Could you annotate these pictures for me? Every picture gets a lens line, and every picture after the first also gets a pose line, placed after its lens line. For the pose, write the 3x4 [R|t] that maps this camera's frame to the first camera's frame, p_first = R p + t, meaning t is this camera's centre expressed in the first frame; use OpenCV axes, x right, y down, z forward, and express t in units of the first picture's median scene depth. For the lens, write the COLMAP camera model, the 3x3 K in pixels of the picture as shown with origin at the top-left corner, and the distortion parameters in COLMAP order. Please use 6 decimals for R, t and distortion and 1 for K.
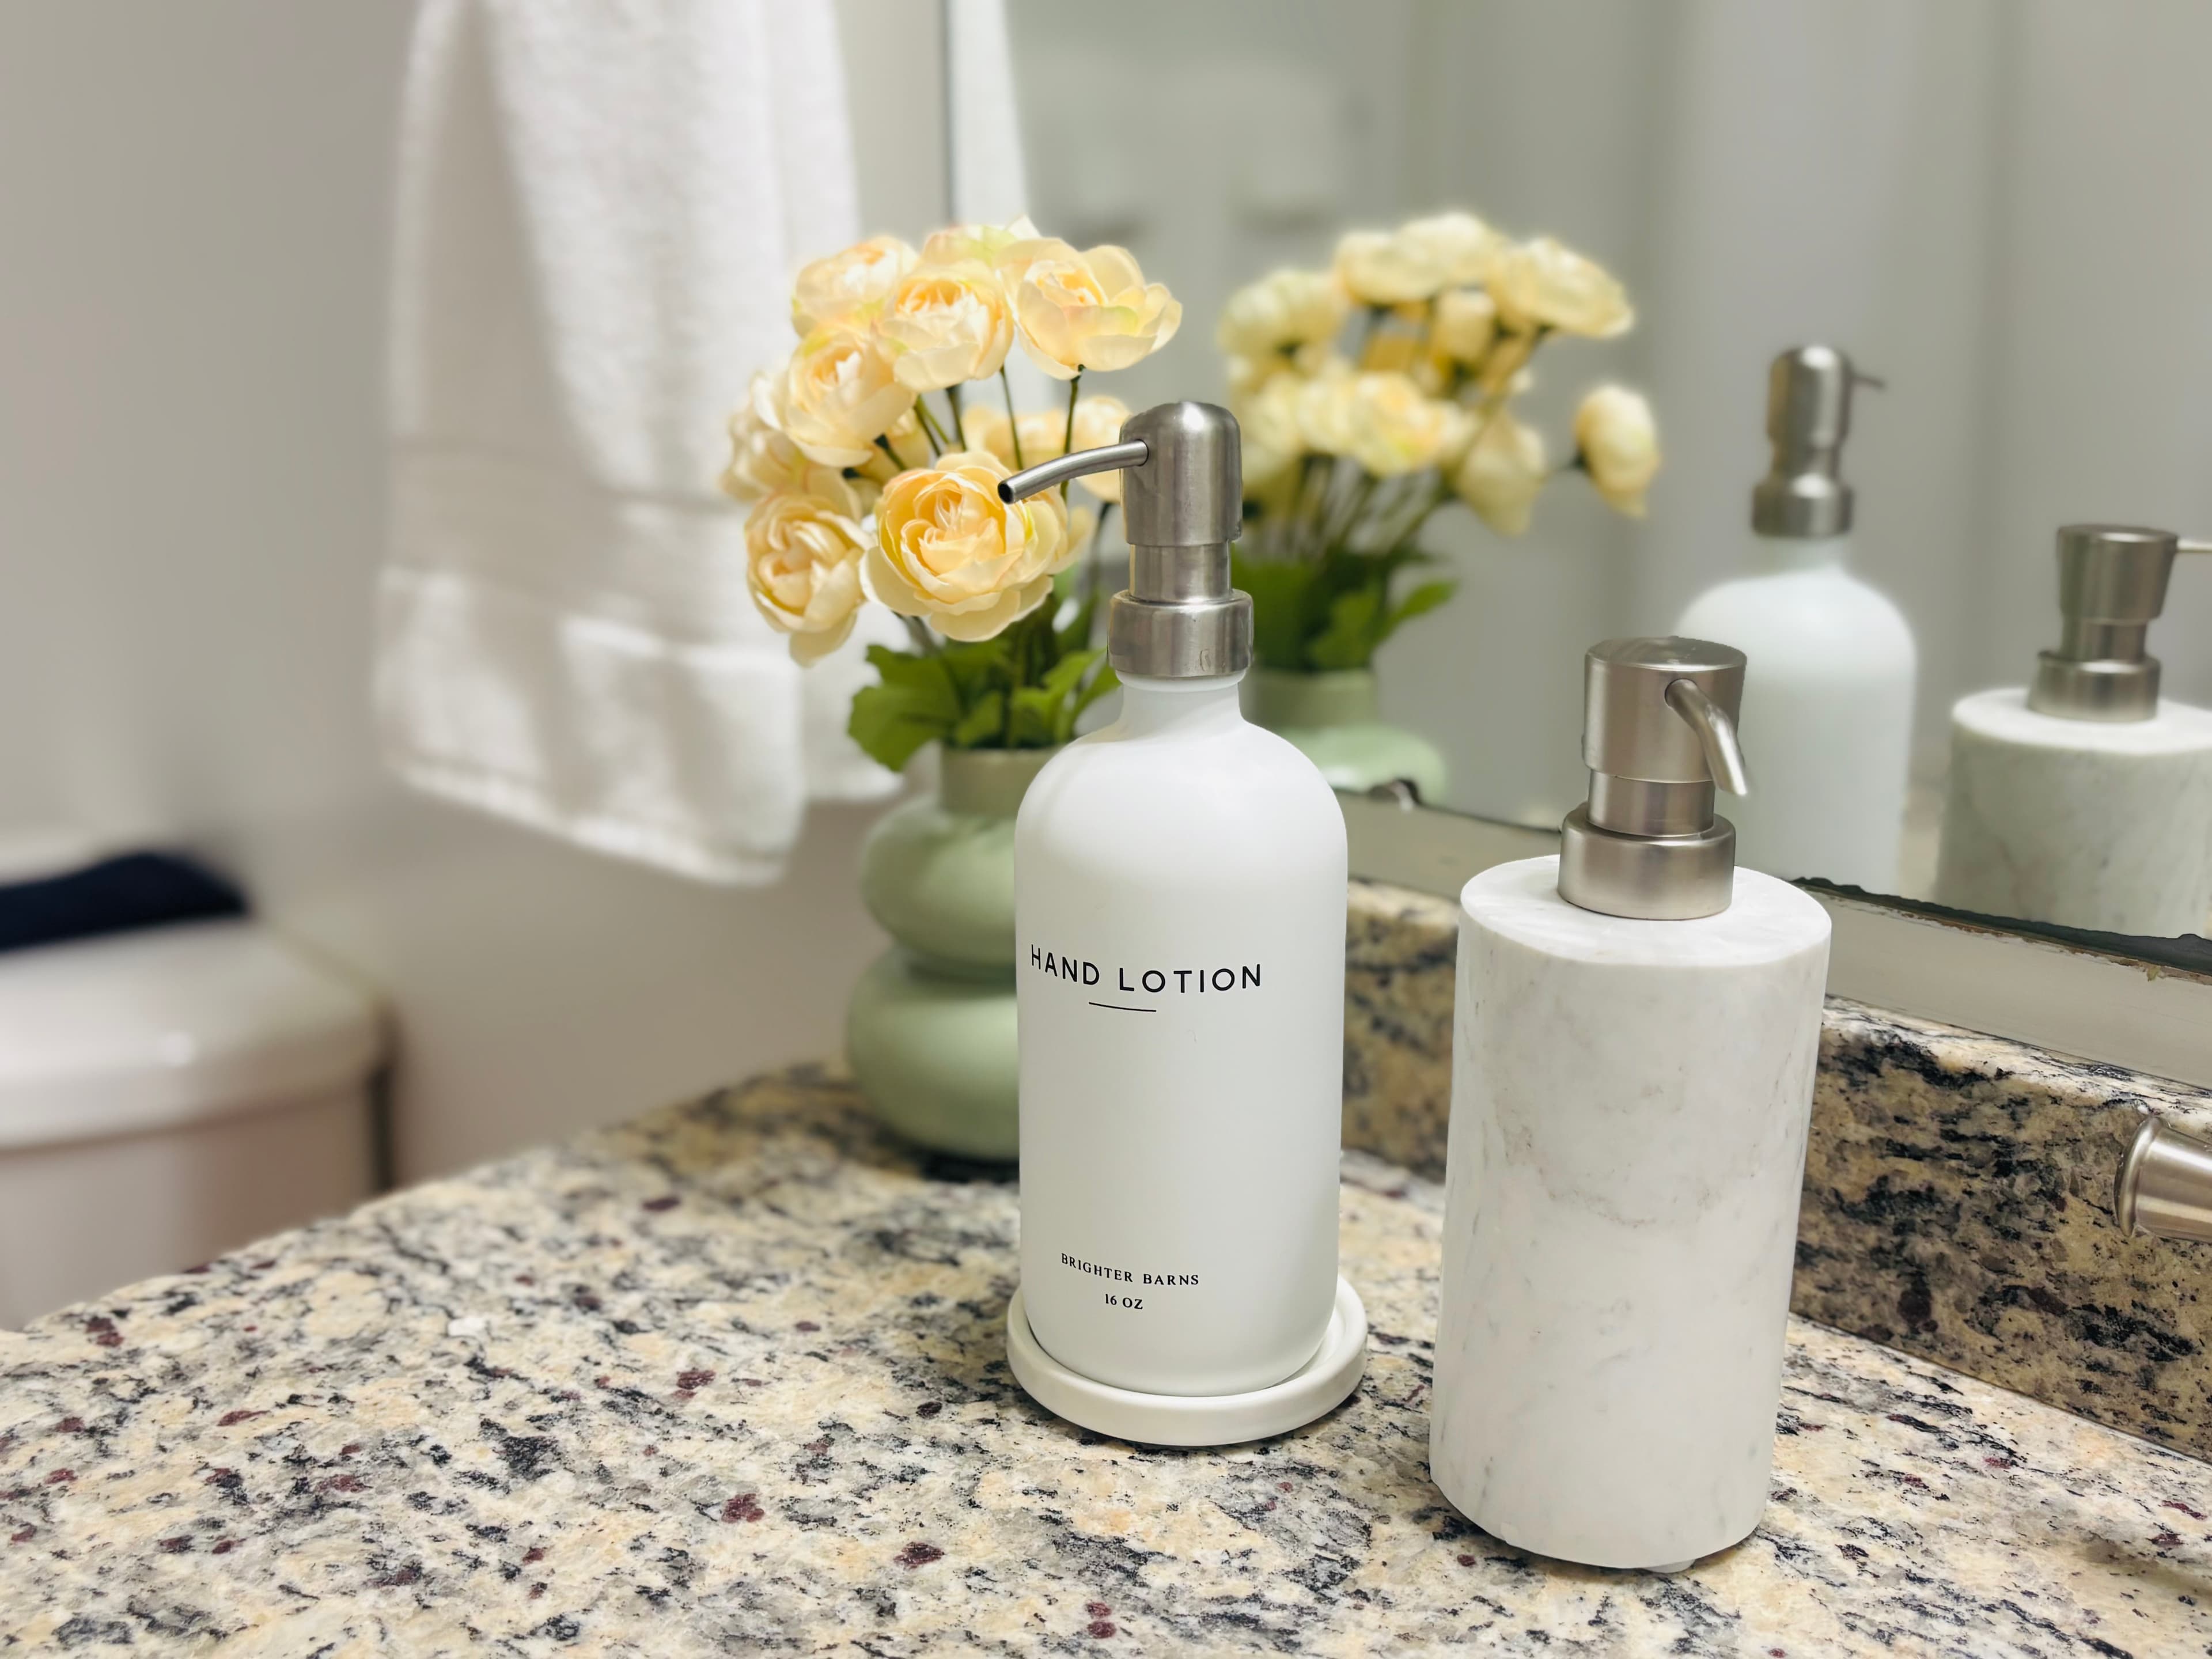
lens RADIAL K [[1939.9, 0, 1106.0], [0, 1939.9, 829.5], [0, 0, 1]] dist [0.089792, -0.015885]
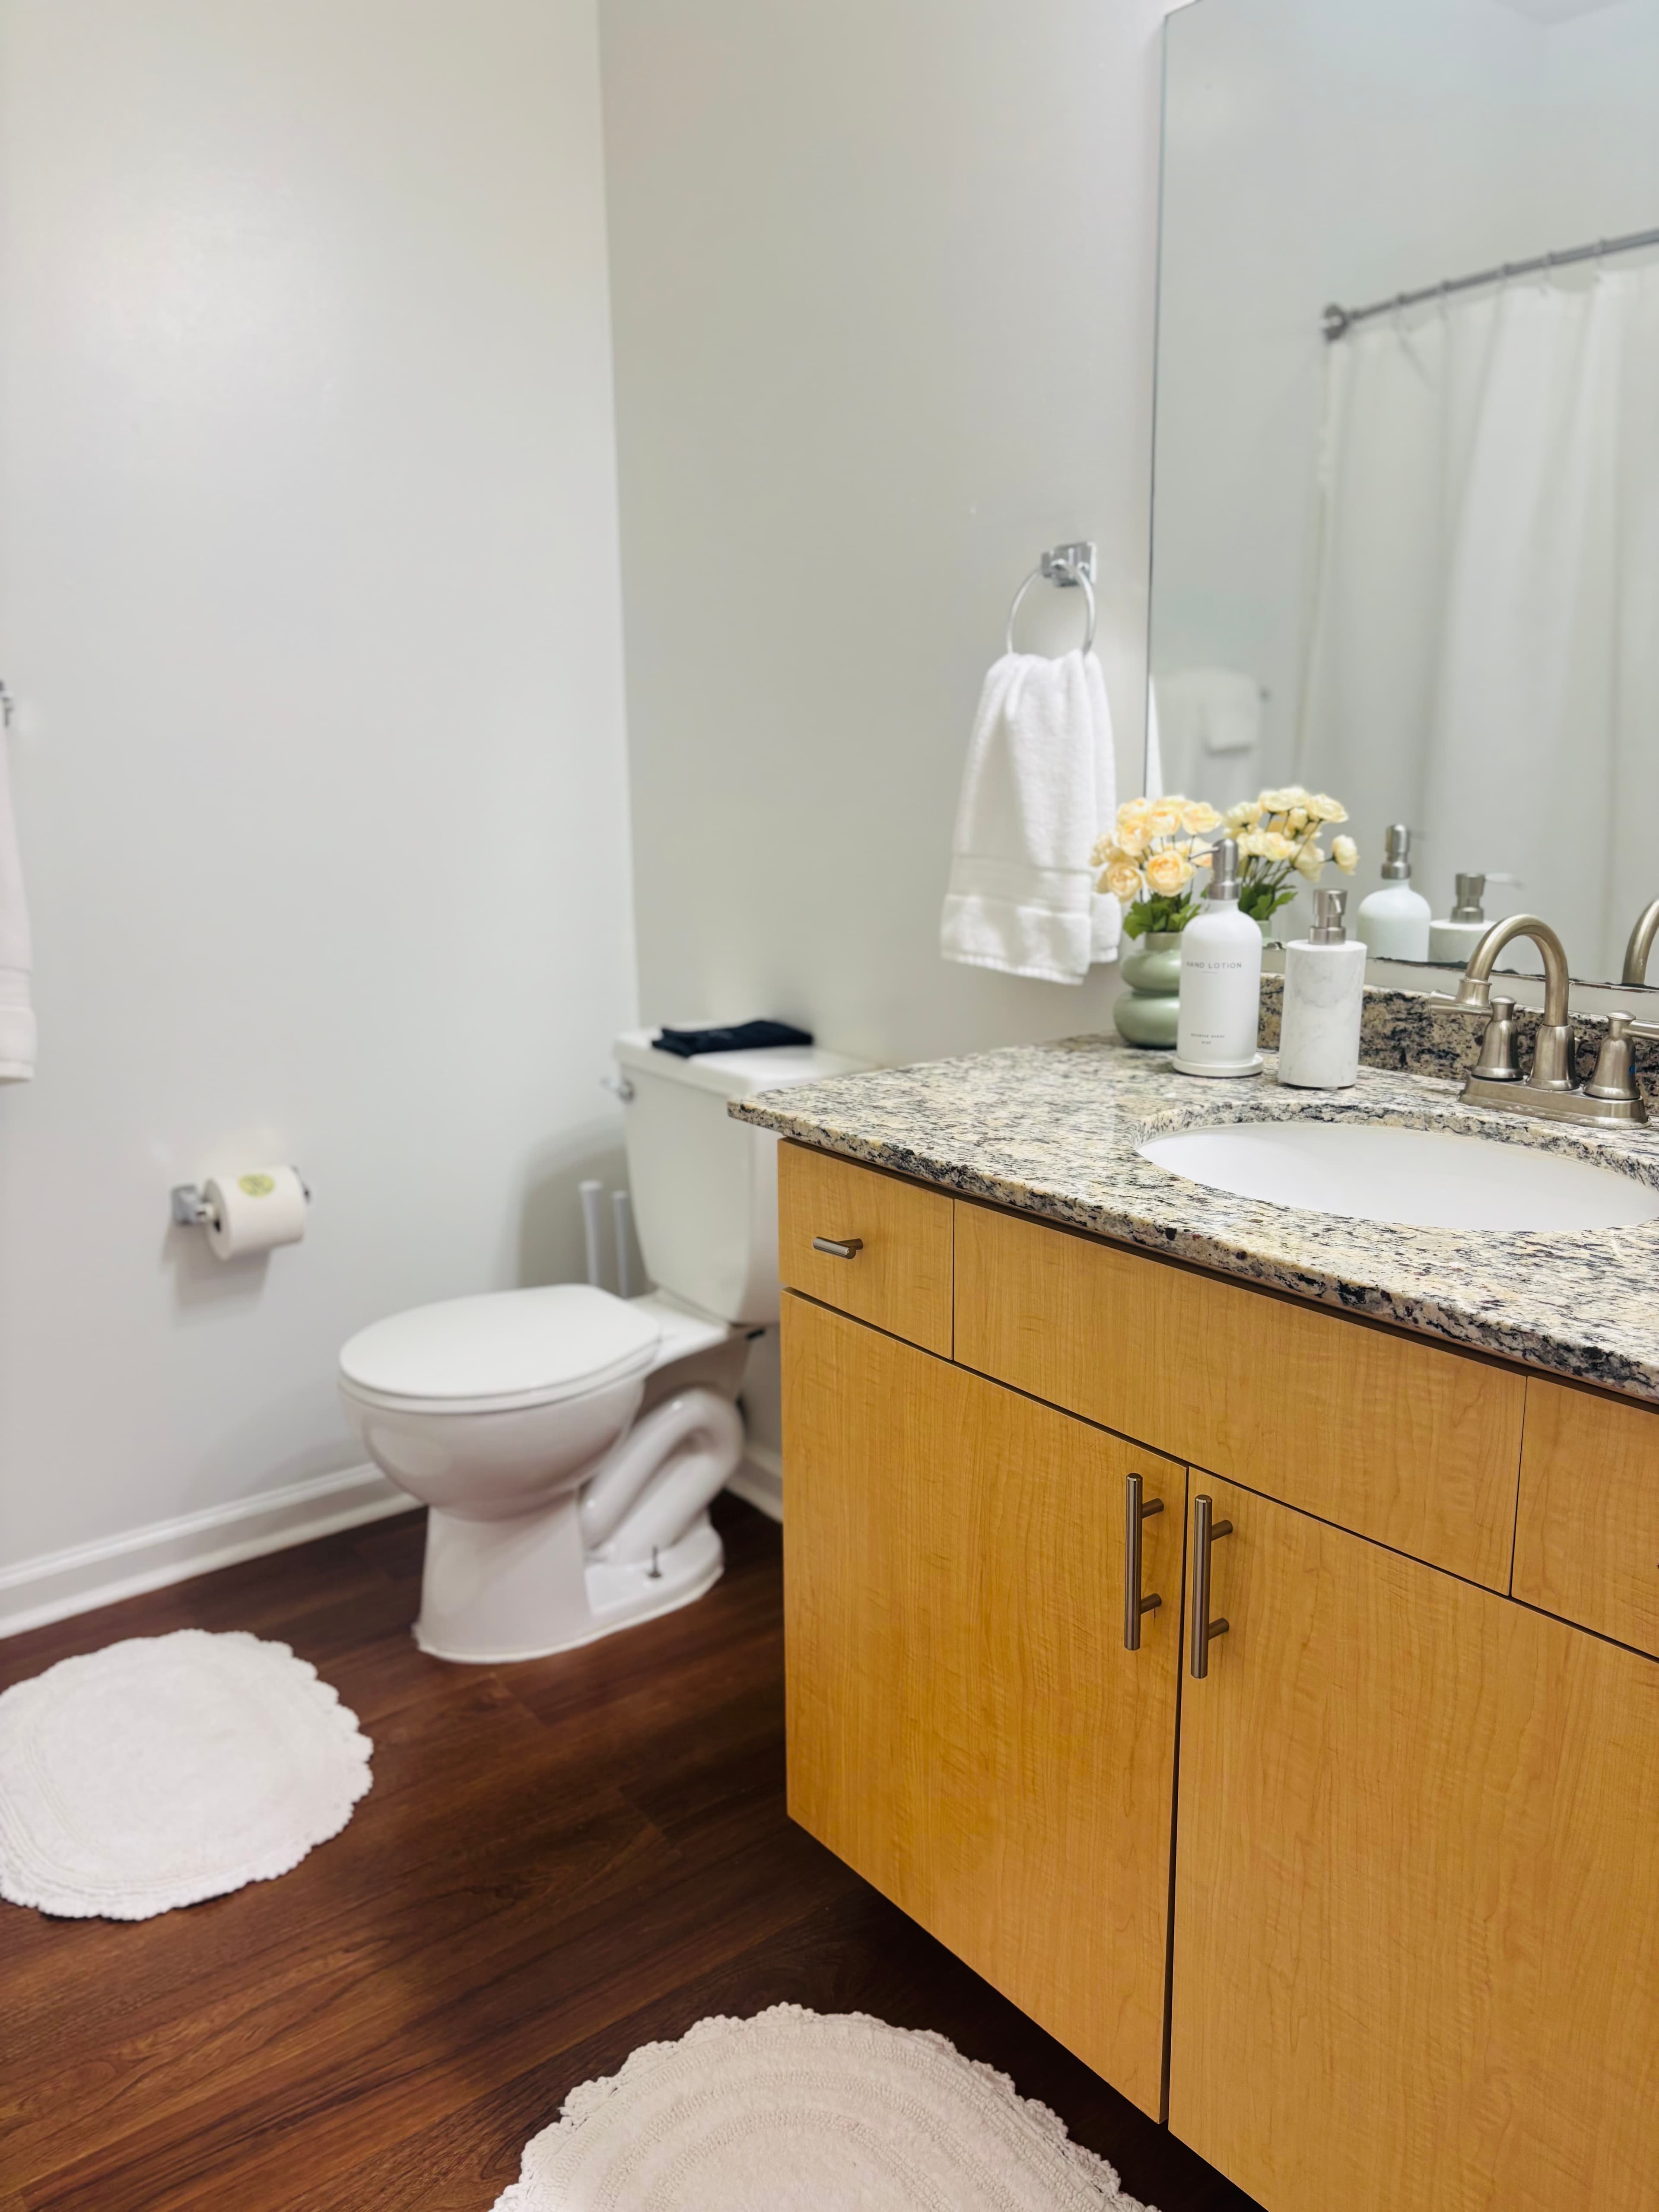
lens RADIAL K [[1645.3, 0, 829.5], [0, 1645.3, 1106.0], [0, 0, 1]] dist [0.077571, -0.001197]
pose [[0.991751, 0.021815, -0.126306, -0.265785], [-0.029875, 0.997612, -0.062276, 0.473718], [0.124646, 0.065535, 0.990035, -2.048490]]
